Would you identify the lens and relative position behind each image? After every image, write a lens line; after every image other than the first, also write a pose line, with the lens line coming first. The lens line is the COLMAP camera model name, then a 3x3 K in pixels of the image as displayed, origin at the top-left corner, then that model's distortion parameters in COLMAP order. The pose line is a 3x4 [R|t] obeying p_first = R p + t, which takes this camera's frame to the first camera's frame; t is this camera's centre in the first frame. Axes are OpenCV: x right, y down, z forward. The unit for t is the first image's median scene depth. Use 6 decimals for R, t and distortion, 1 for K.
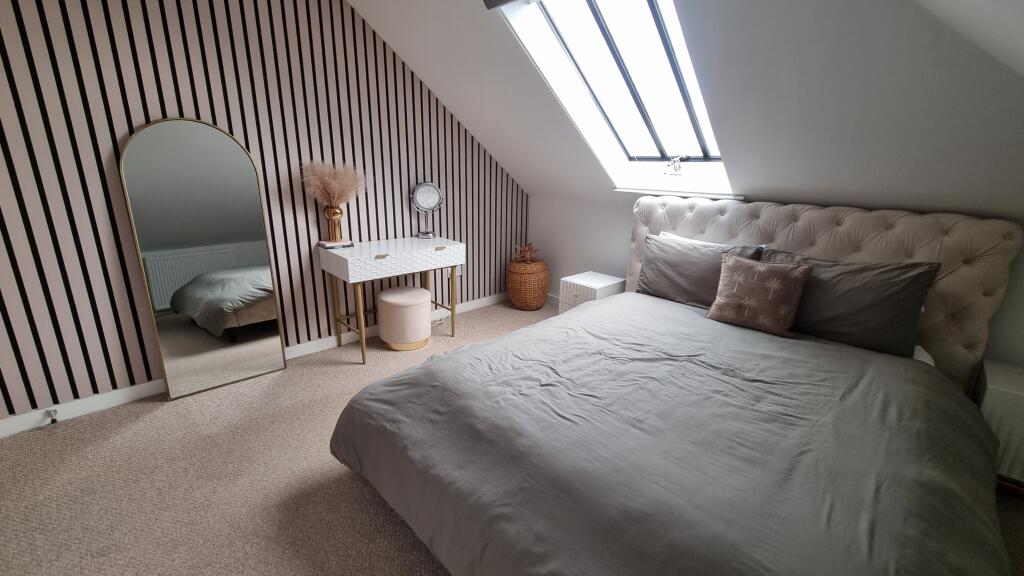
lens RADIAL K [[414.2, 0, 516.7], [0, 414.2, 287.6], [0, 0, 1]] dist [0.011434, -0.005217]
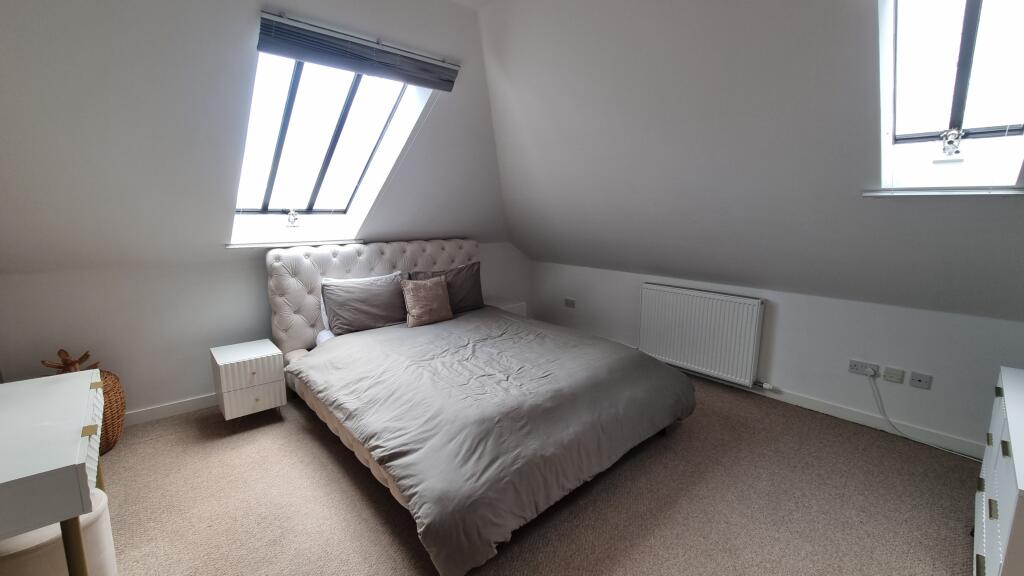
lens RADIAL K [[414.2, 0, 516.7], [0, 414.2, 287.6], [0, 0, 1]] dist [0.011434, -0.005217]
pose [[0.045415, -0.210027, 0.976640, -0.966414], [0.269451, 0.943989, 0.190476, -0.252490], [-0.961943, 0.254506, 0.099464, 0.560392]]
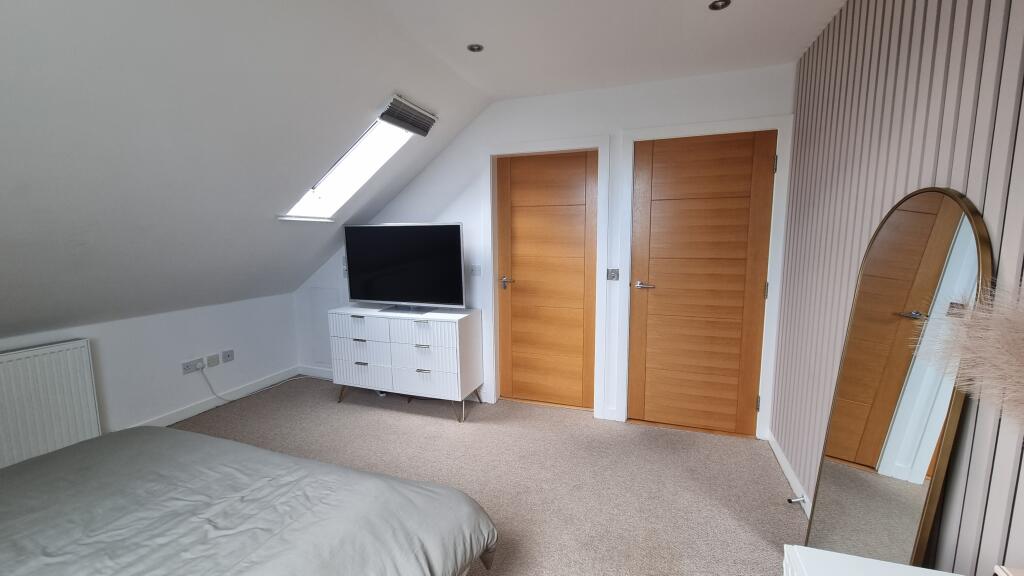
lens RADIAL K [[414.2, 0, 516.7], [0, 414.2, 287.6], [0, 0, 1]] dist [0.011434, -0.005217]
pose [[-0.902635, 0.030821, -0.429302, -0.079118], [-0.136090, 0.925824, 0.352605, -0.433952], [0.408326, 0.376697, -0.831486, 1.369854]]
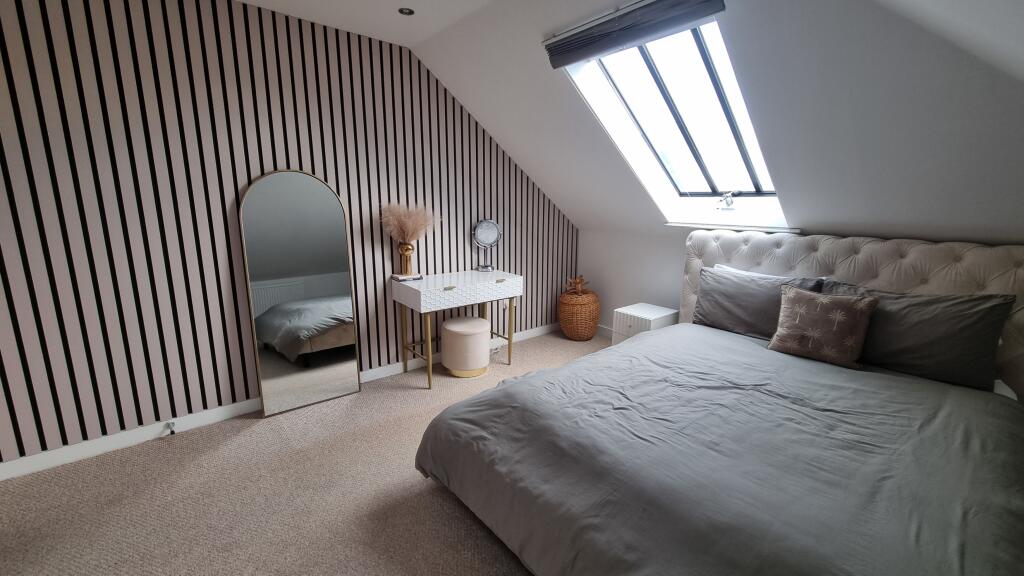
lens RADIAL K [[414.2, 0, 516.7], [0, 414.2, 287.6], [0, 0, 1]] dist [0.011434, -0.005217]
pose [[0.996330, 0.000137, -0.085593, -0.075556], [-0.006662, 0.997089, -0.075954, 0.005663], [0.085334, 0.076245, 0.993431, -0.080372]]
